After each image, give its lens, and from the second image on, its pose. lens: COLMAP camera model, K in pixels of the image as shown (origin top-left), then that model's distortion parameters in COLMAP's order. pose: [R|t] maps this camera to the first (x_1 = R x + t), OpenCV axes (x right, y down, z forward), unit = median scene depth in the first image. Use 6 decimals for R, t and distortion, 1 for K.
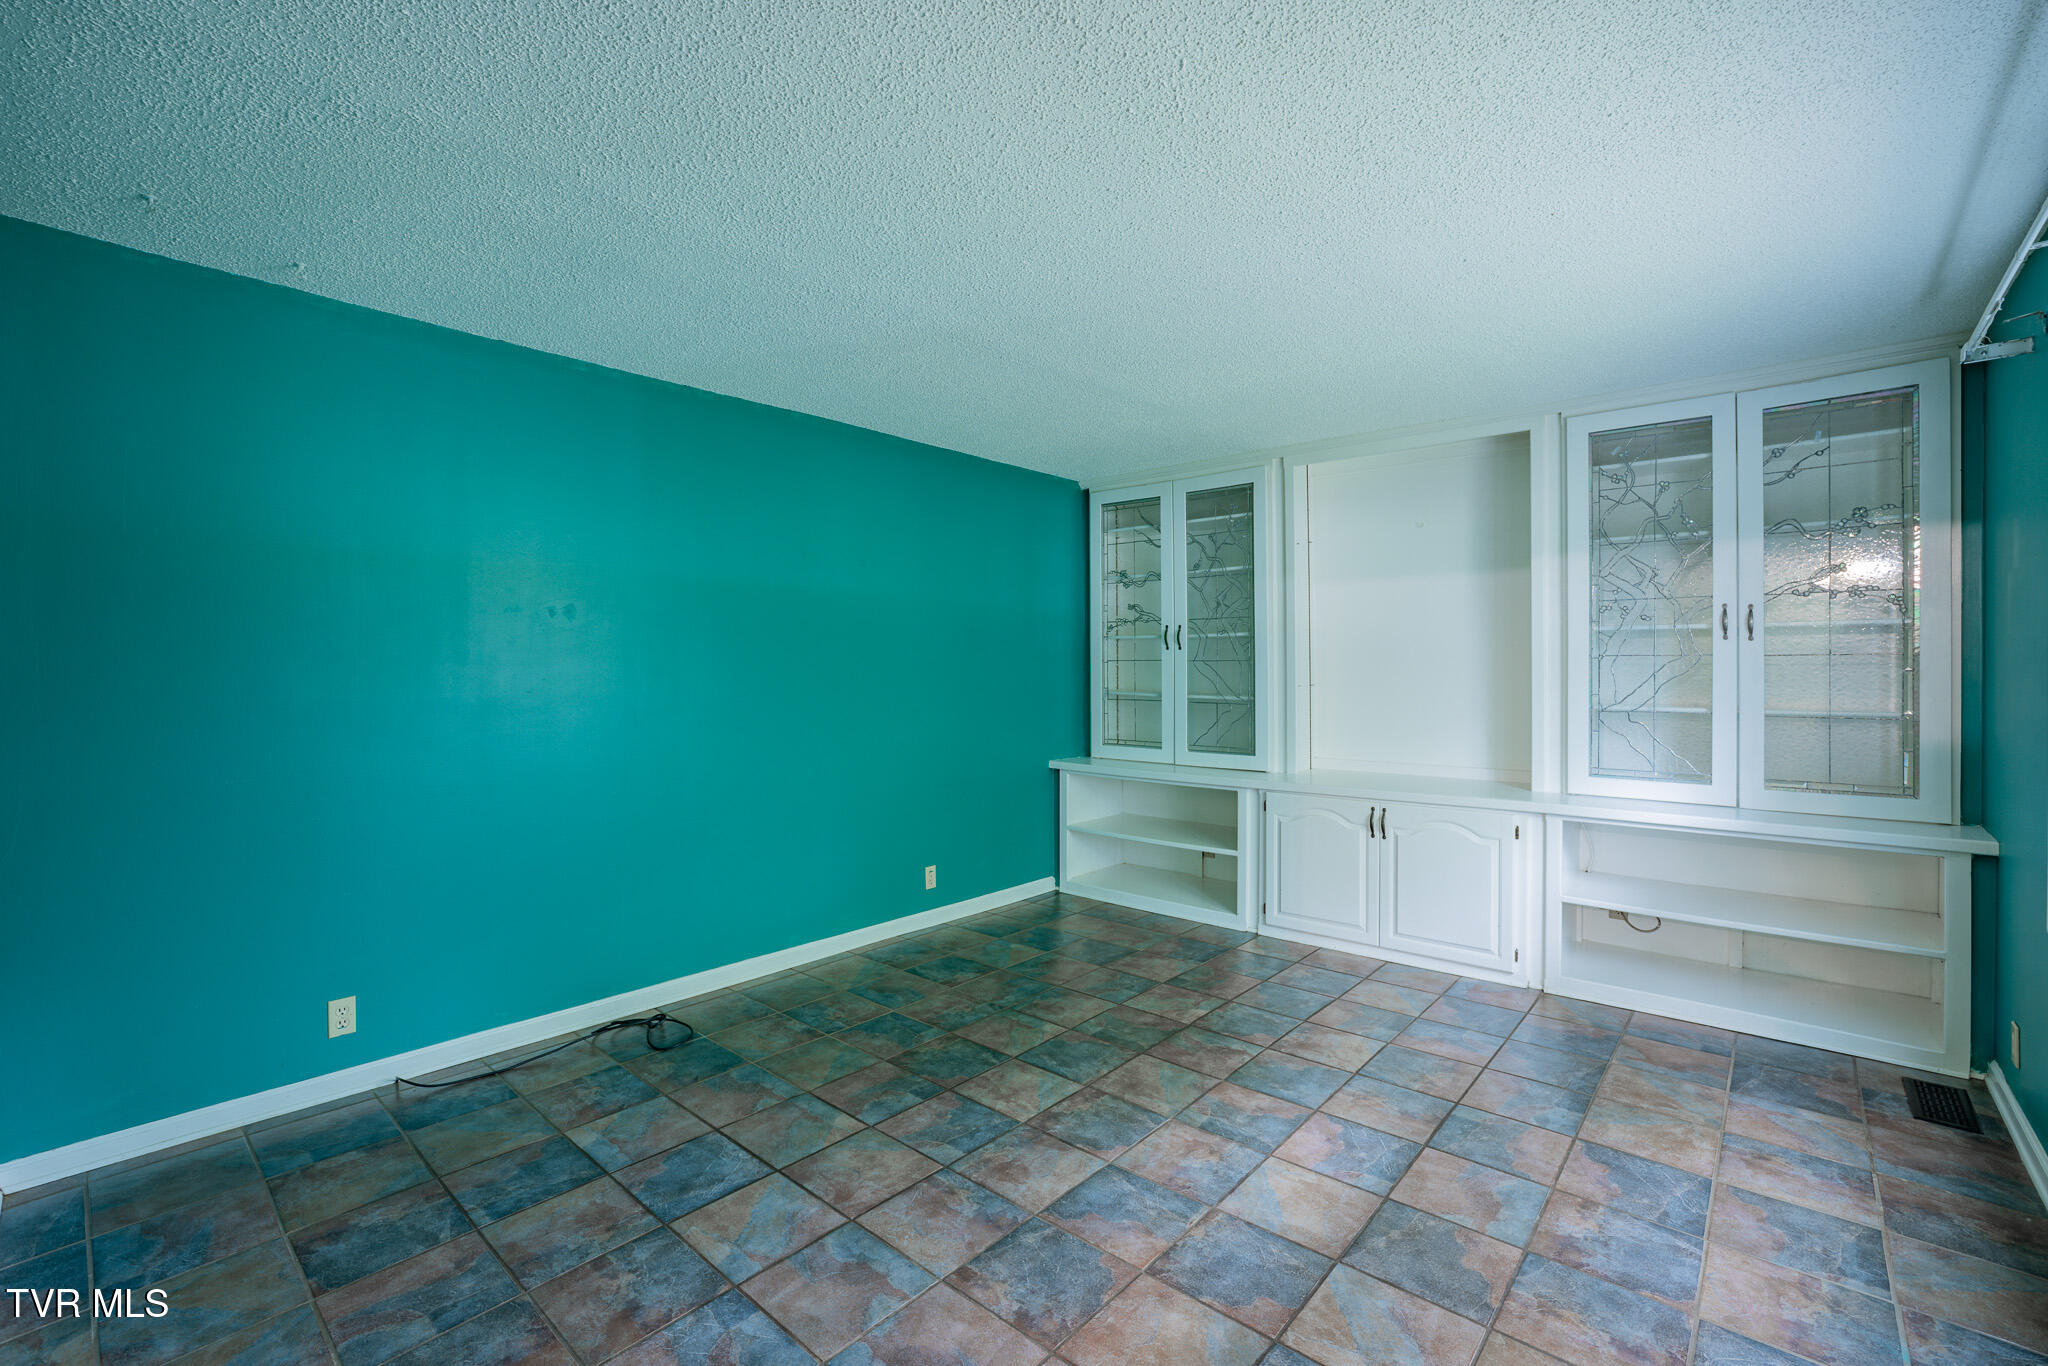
lens RADIAL K [[878.6, 0, 1025.7], [0, 878.6, 674.2], [0, 0, 1]] dist [-0.001561, -0.000101]
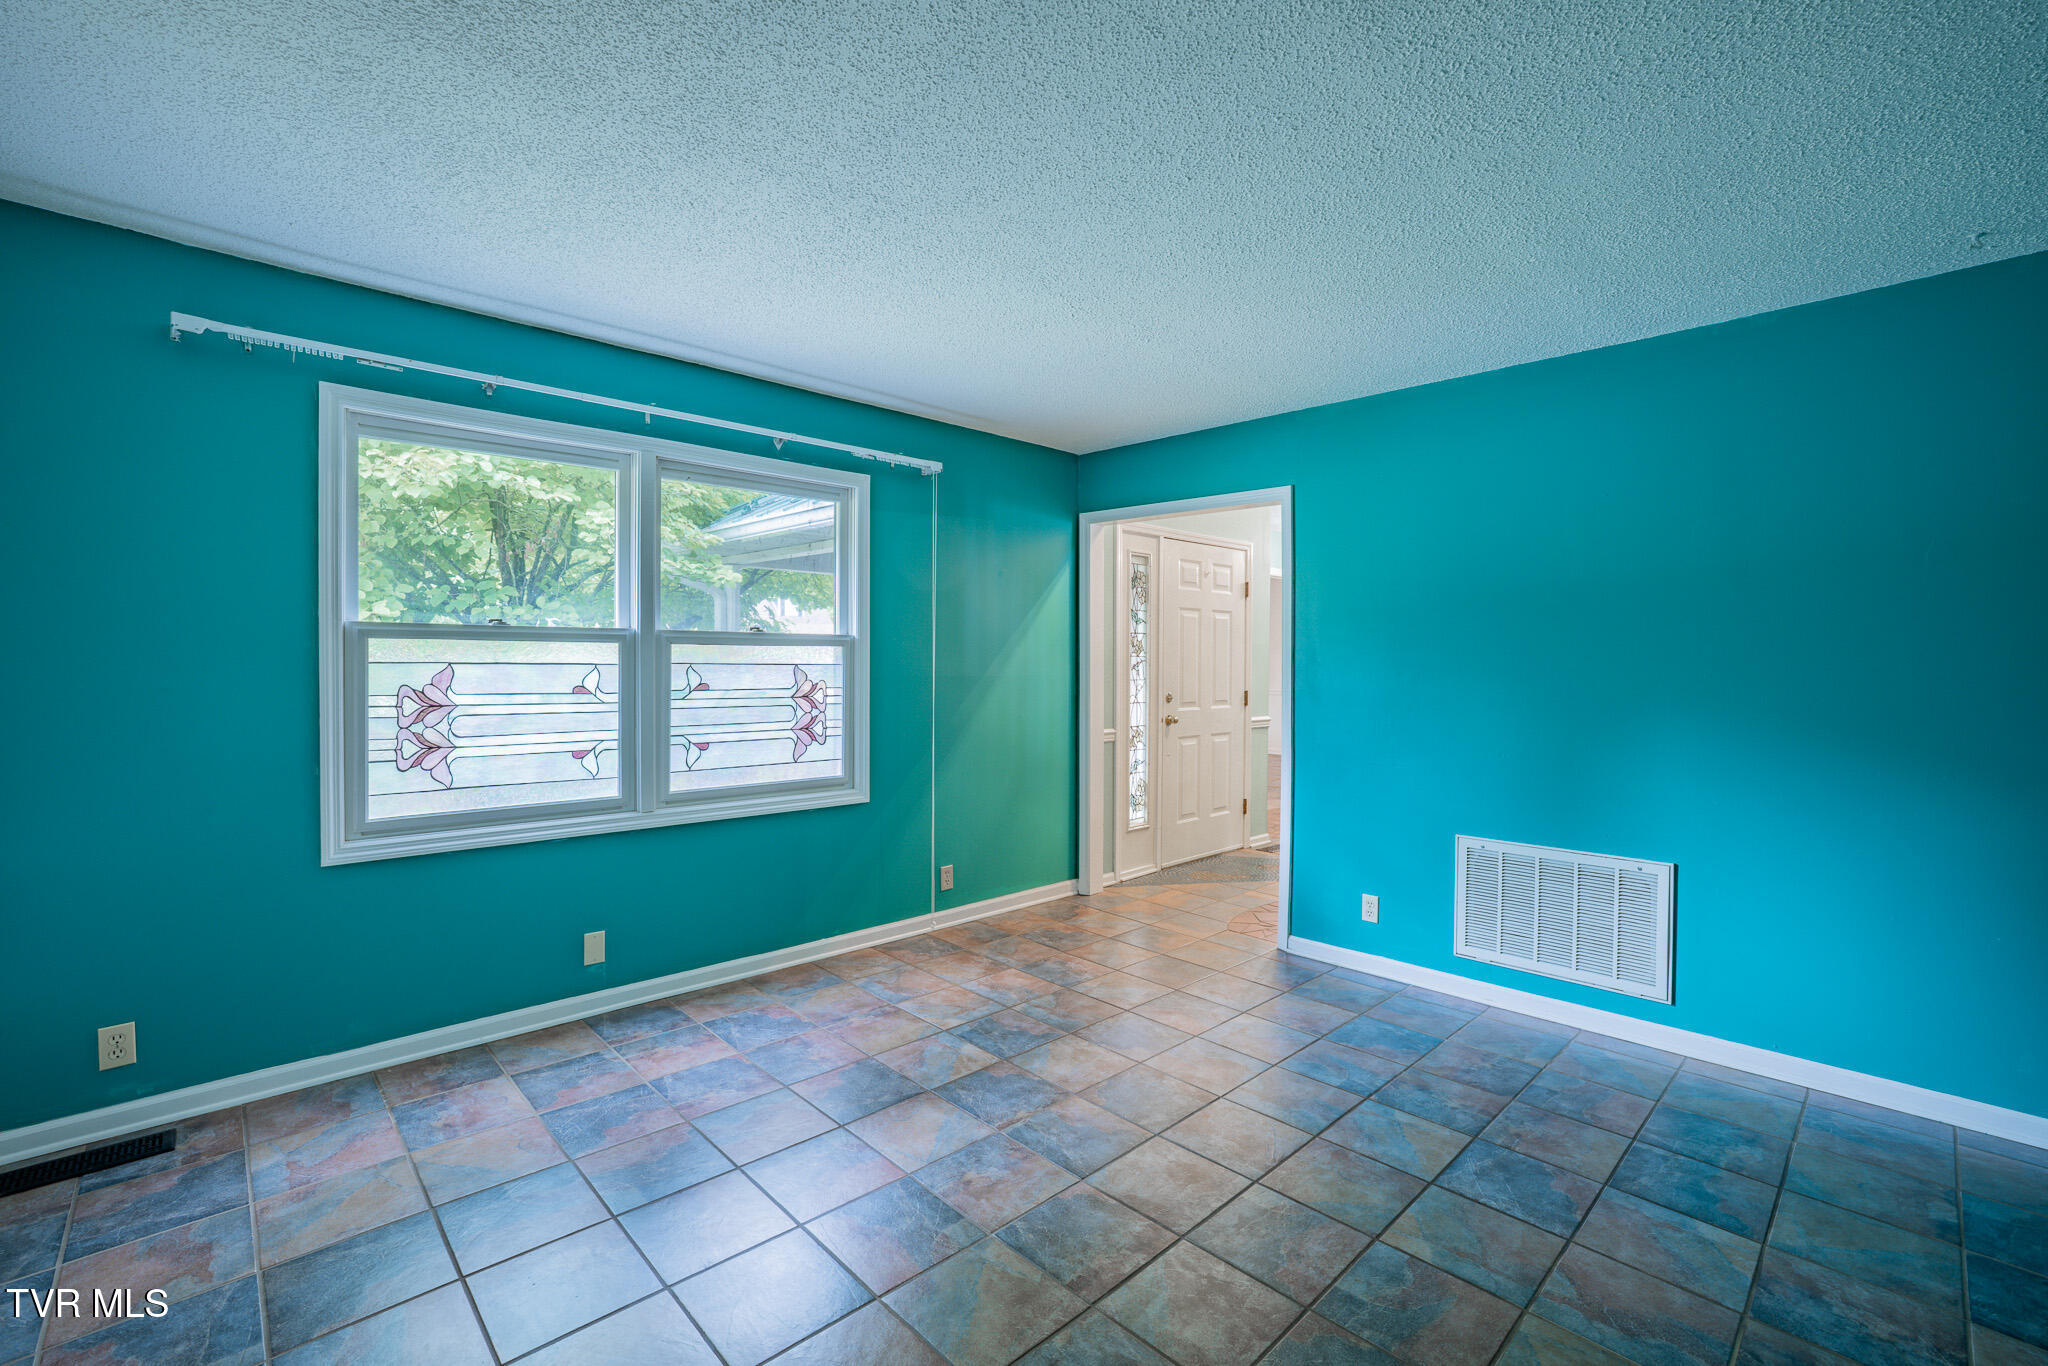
lens RADIAL K [[878.6, 0, 1021.7], [0, 878.6, 670.3], [0, 0, 1]] dist [-0.001561, -0.000101]
pose [[-0.996026, -0.011541, 0.088309, 0.084260], [-0.009704, 0.999728, 0.021206, -0.011072], [-0.088530, 0.020265, -0.995867, 1.955859]]
